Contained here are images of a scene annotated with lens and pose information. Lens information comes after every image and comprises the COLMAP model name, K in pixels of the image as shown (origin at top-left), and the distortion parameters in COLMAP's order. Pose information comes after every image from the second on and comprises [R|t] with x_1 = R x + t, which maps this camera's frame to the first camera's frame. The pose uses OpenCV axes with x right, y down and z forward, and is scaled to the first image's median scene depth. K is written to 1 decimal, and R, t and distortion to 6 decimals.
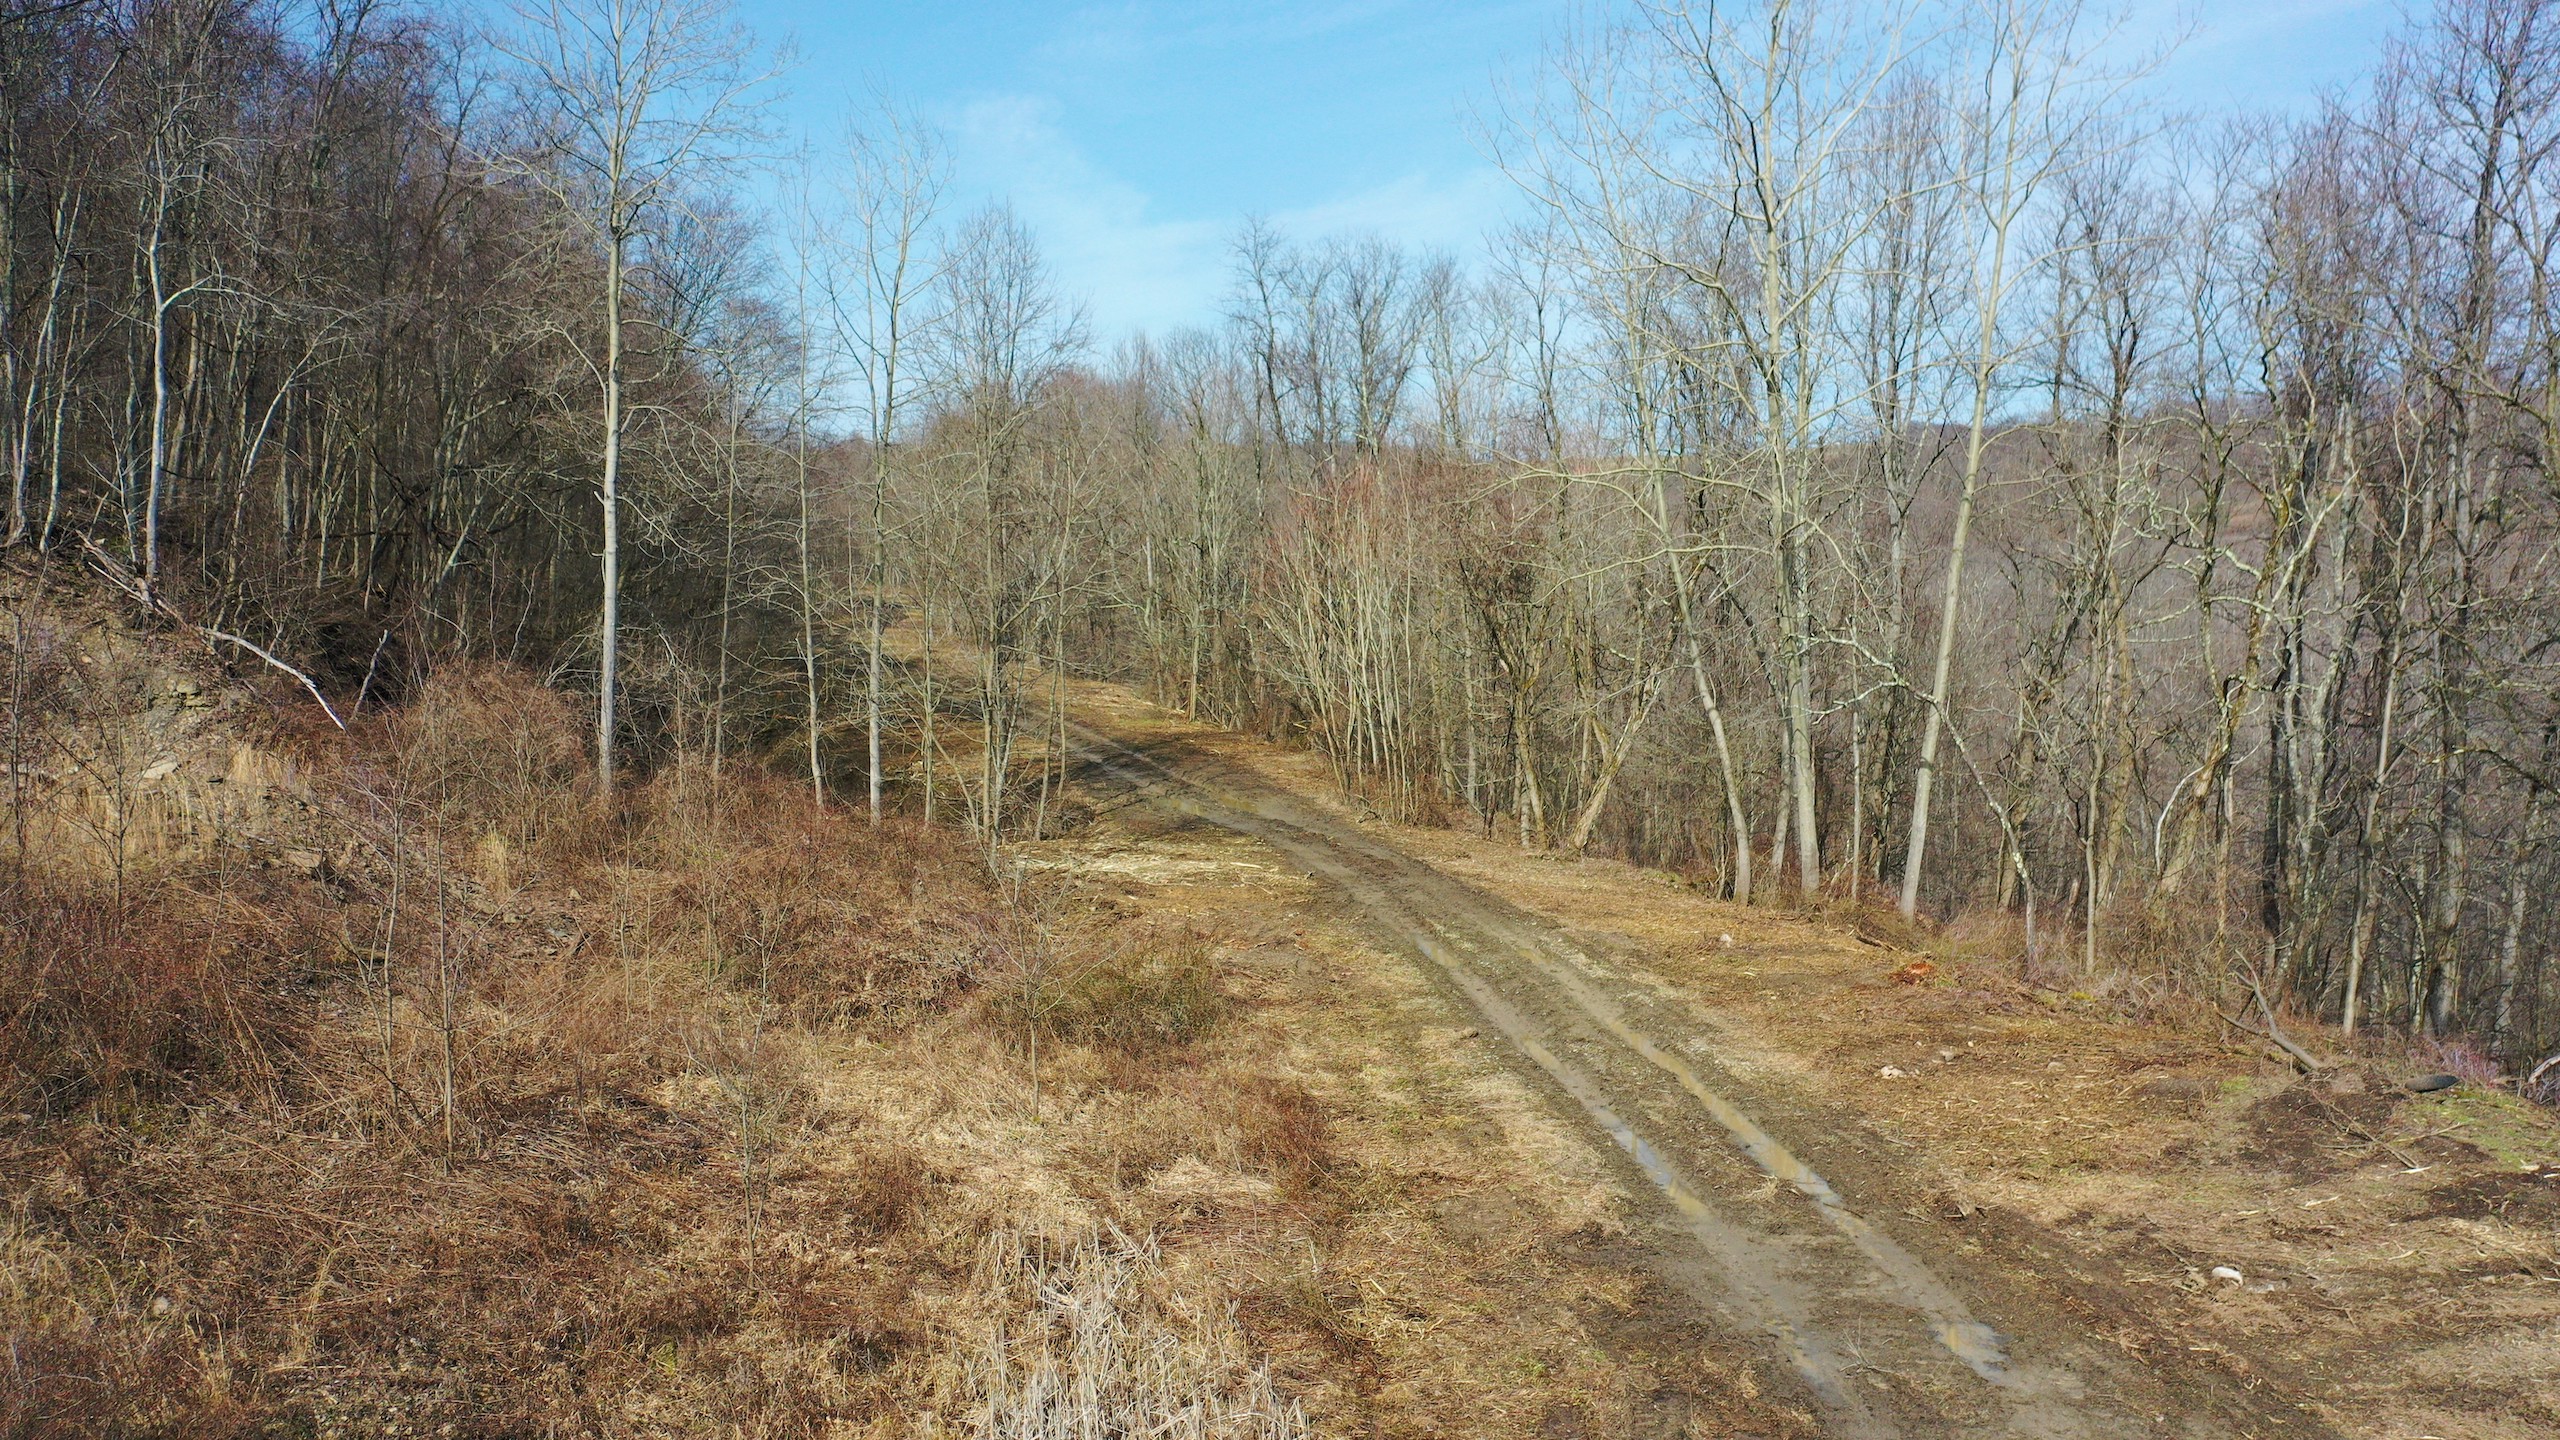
lens RADIAL K [[2051.0, 0, 1284.5], [0, 2051.0, 713.3], [0, 0, 1]] dist [0.030146, 0.009628]
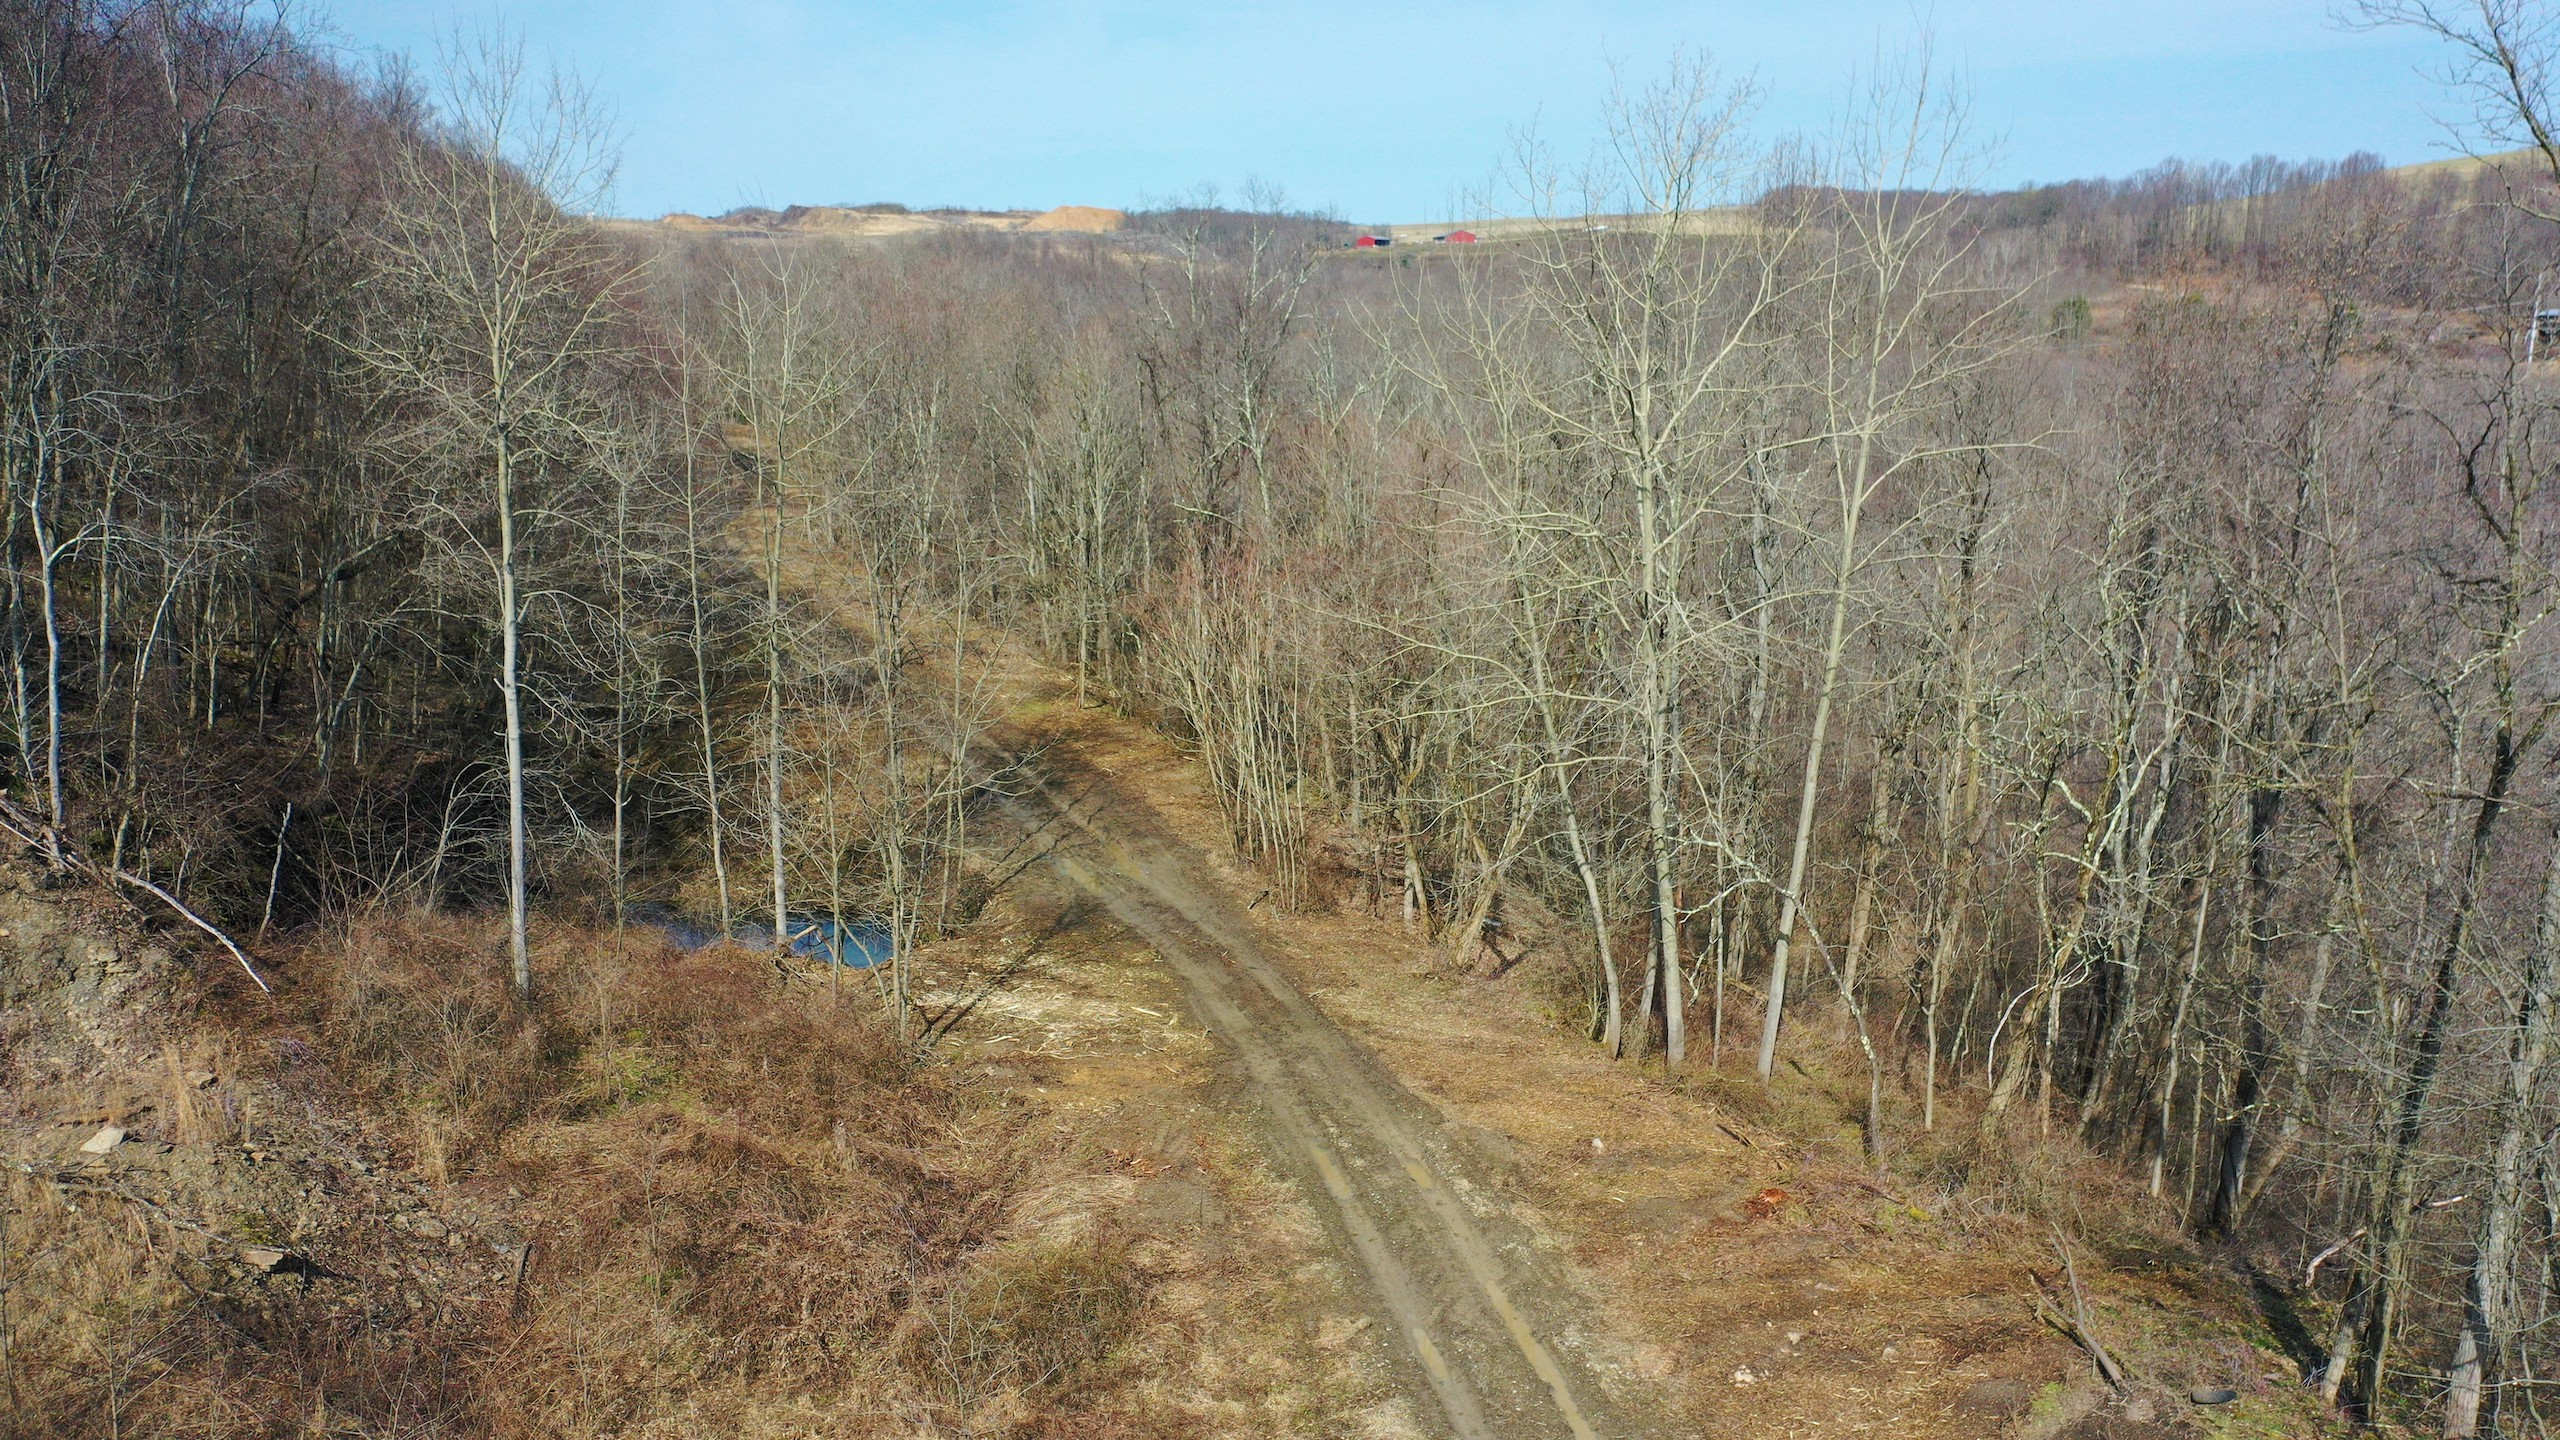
lens RADIAL K [[2051.0, 0, 1280.9], [0, 2051.0, 732.5], [0, 0, 1]] dist [0.030146, 0.009628]
pose [[0.998228, -0.014729, 0.057653, -0.010012], [0.007601, 0.992508, 0.121944, -0.237777], [-0.059018, -0.121290, 0.990861, -0.032989]]
